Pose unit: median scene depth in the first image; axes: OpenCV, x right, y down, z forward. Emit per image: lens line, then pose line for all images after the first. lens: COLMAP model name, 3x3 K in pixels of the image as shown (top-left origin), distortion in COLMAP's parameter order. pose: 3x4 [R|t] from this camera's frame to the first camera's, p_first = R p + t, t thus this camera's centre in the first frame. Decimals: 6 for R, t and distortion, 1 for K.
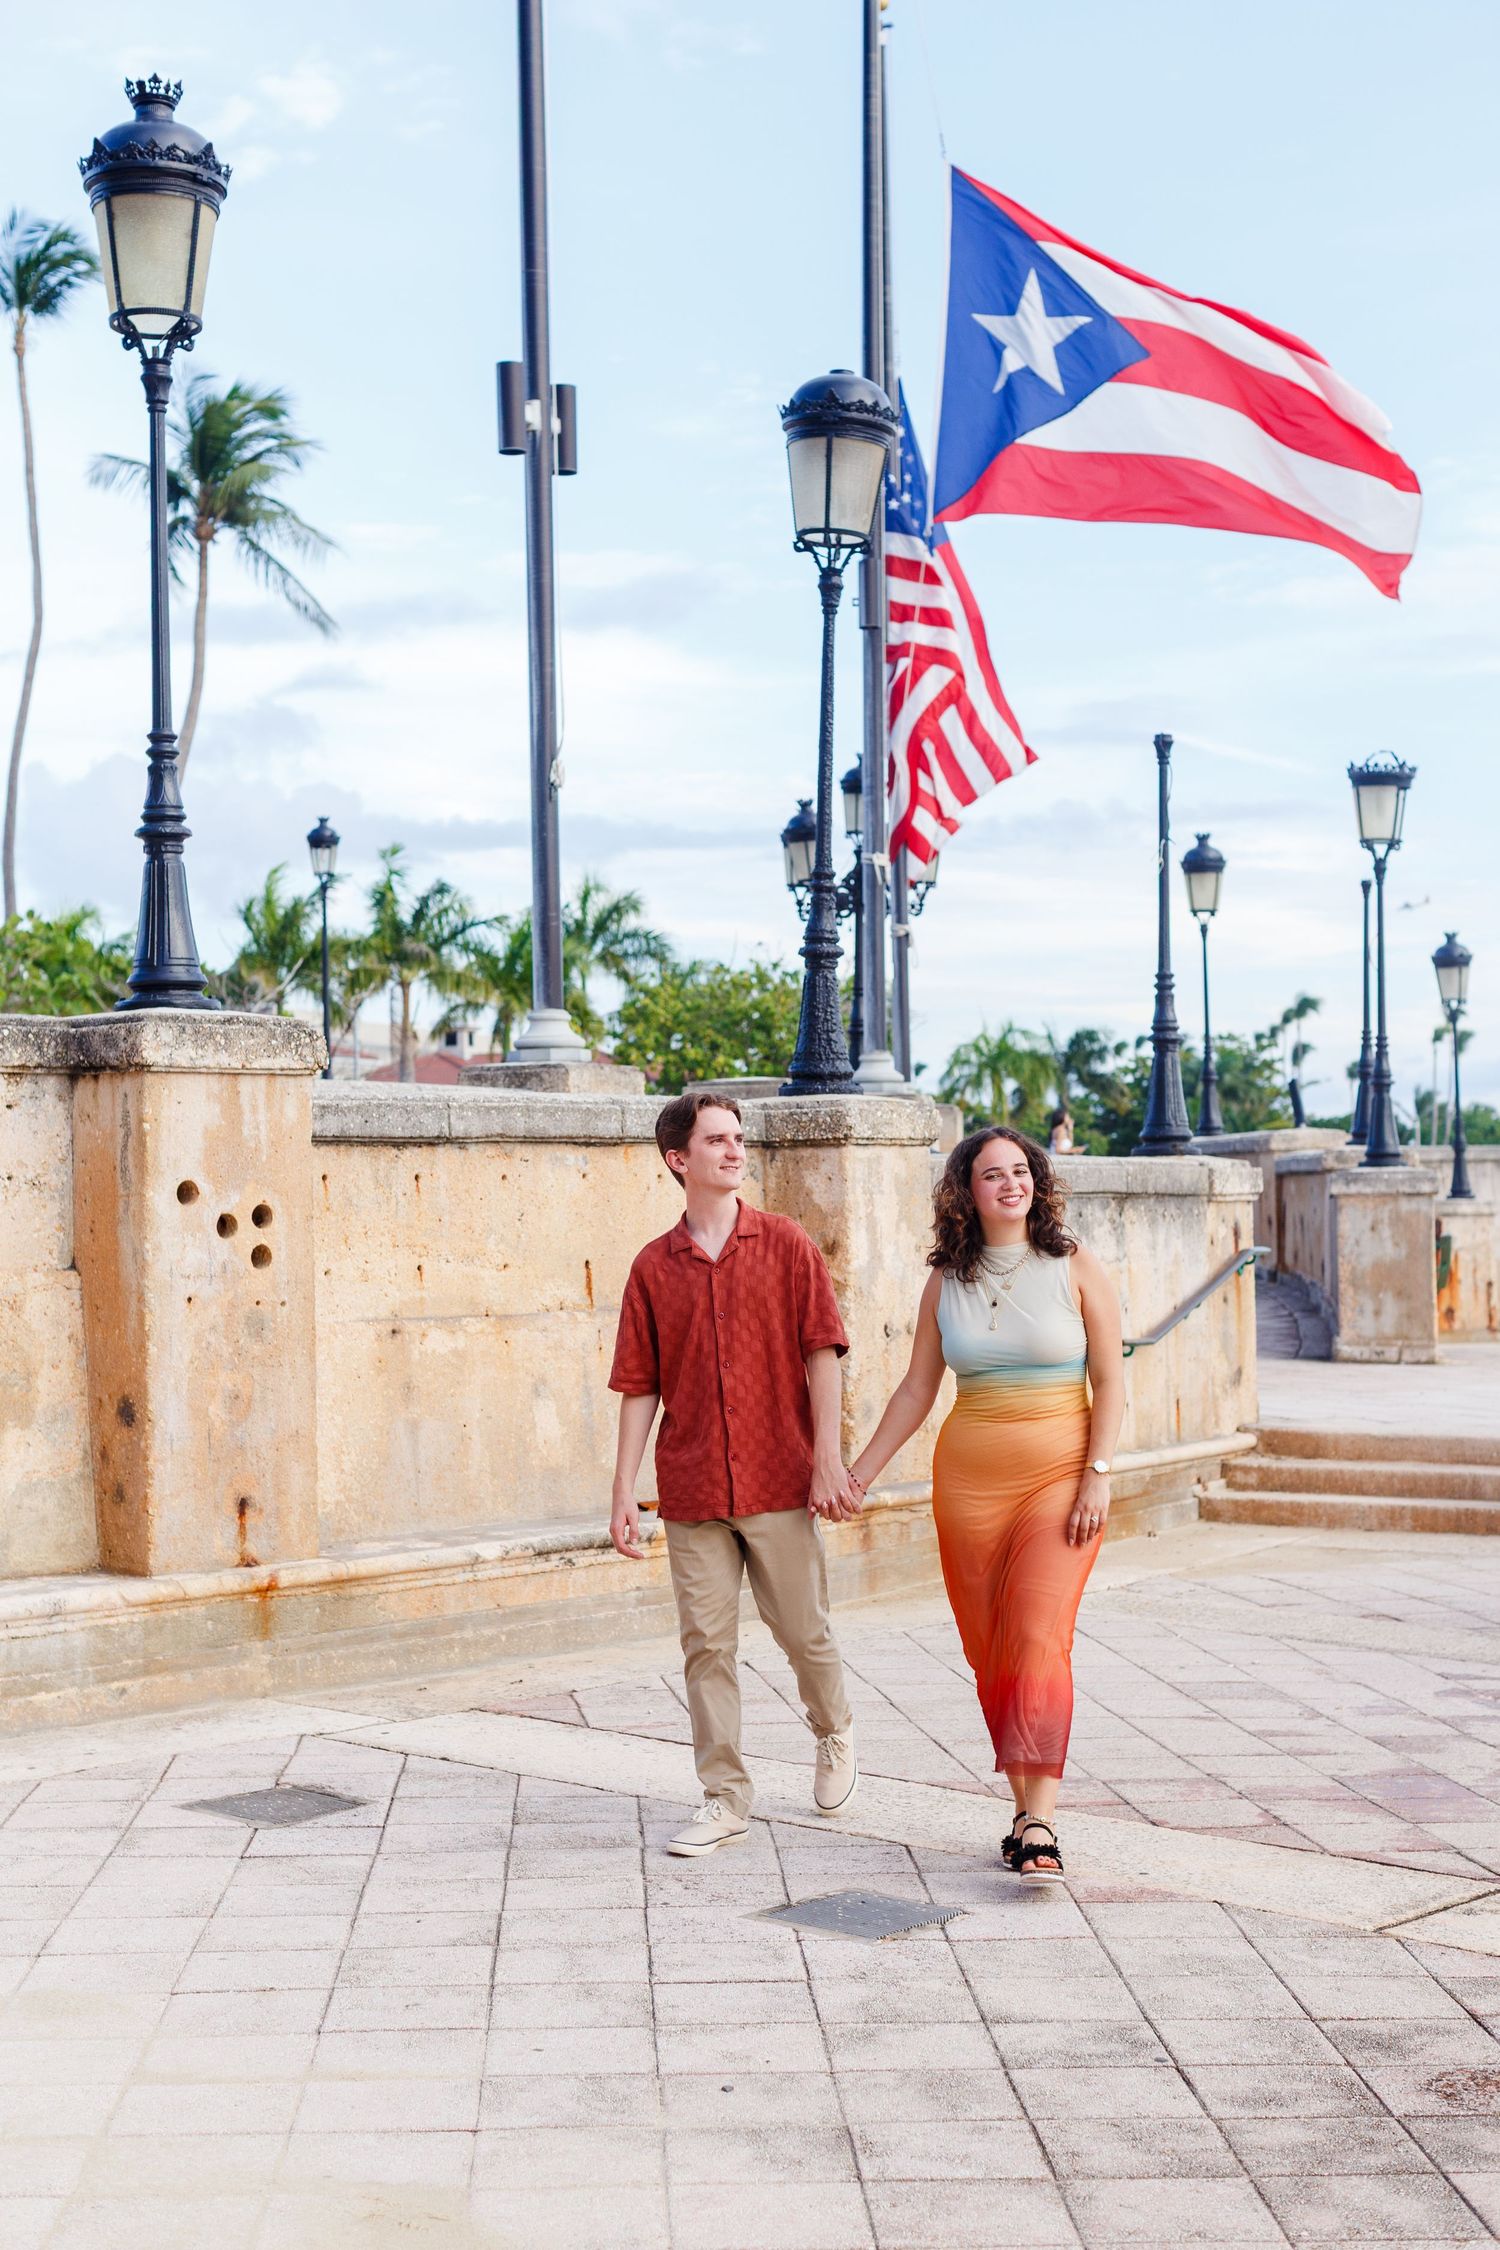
lens RADIAL K [[3259.9, 0, 732.0], [0, 3259.9, 1139.4], [0, 0, 1]] dist [0.037083, 0.000000]
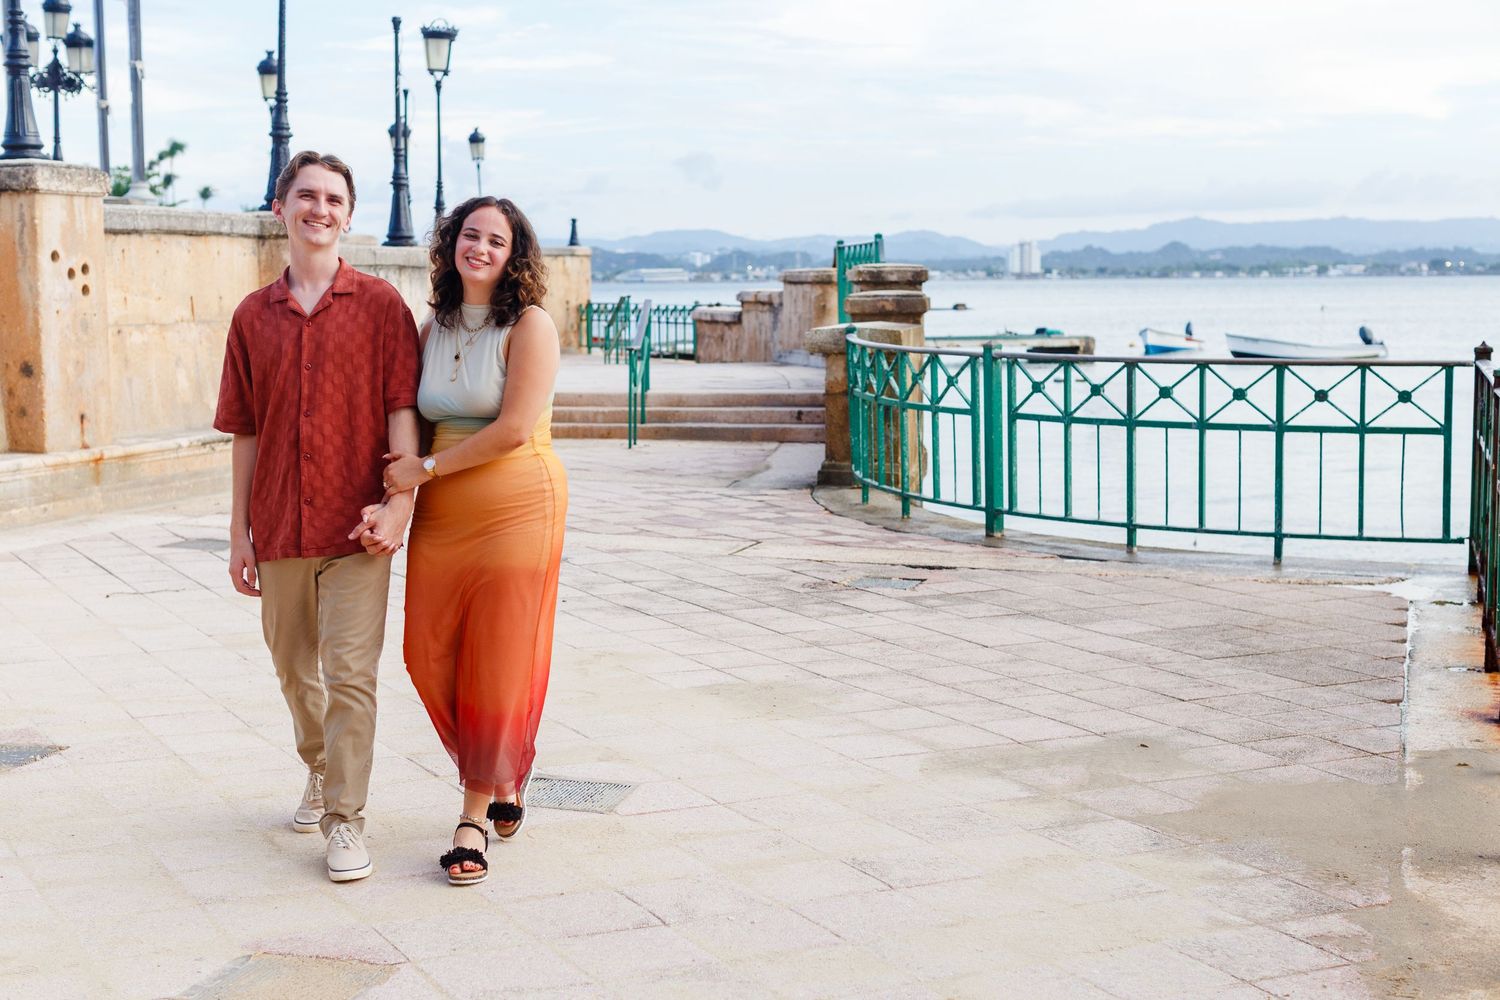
lens RADIAL K [[2173.3, 0, 743.8], [0, 2173.3, 506.0], [0, 0, 1]] dist [0.037083, 0.000000]
pose [[0.906279, -0.036680, 0.421084, -0.298384], [-0.014337, 0.992987, 0.117355, 0.004760], [-0.422436, -0.112393, 0.899397, -0.304451]]
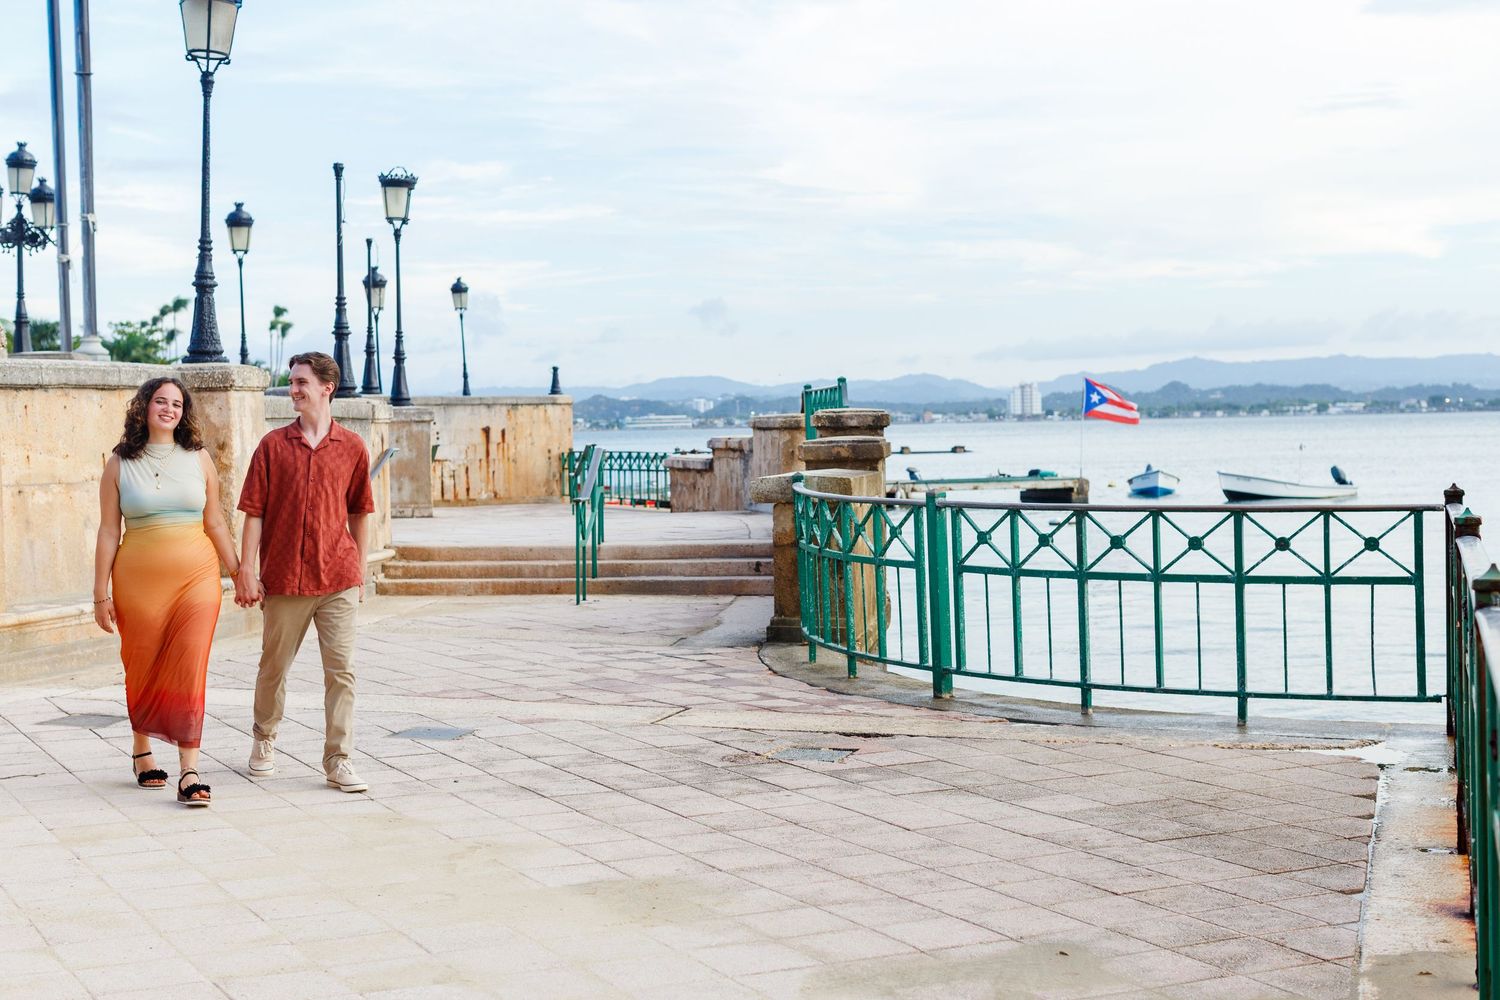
lens RADIAL K [[2173.3, 0, 746.3], [0, 2173.3, 501.0], [0, 0, 1]] dist [0.037083, 0.000000]
pose [[0.906483, -0.020281, 0.421756, -0.236738], [-0.000358, 0.998809, 0.048799, 0.004314], [-0.422243, -0.044387, 0.905395, -0.257703]]
